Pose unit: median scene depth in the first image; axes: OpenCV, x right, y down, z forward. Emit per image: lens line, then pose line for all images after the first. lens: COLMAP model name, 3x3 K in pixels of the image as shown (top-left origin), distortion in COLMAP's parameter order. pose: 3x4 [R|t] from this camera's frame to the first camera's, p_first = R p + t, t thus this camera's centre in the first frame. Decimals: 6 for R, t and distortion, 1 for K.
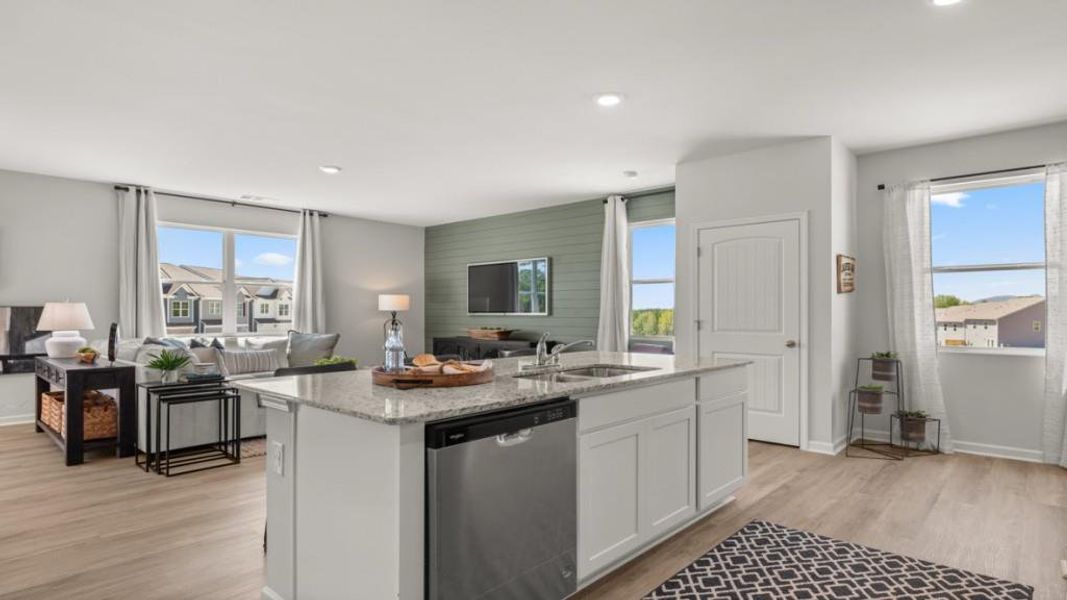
lens RADIAL K [[567.7, 0, 530.0], [0, 567.7, 308.9], [0, 0, 1]] dist [0.007703, -0.001779]
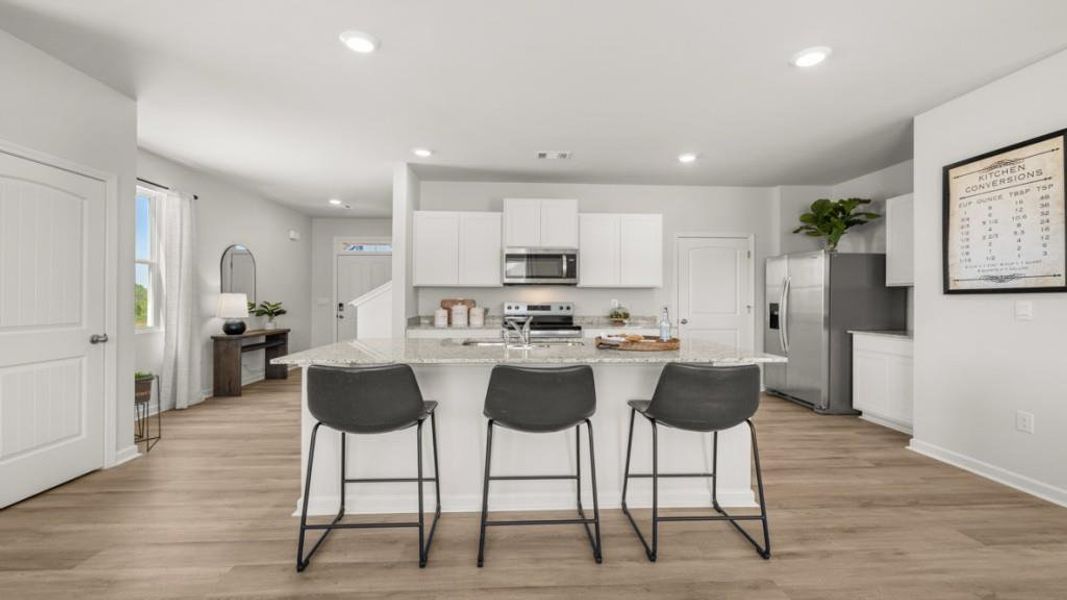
lens RADIAL K [[452.4, 0, 532.4], [0, 452.4, 296.4], [0, 0, 1]] dist [0.000155, -0.000405]
pose [[-0.714276, -0.000113, 0.699864, -0.278455], [-0.008030, 0.999935, -0.008034, 0.002061], [-0.699818, -0.011358, -0.714231, 0.712694]]
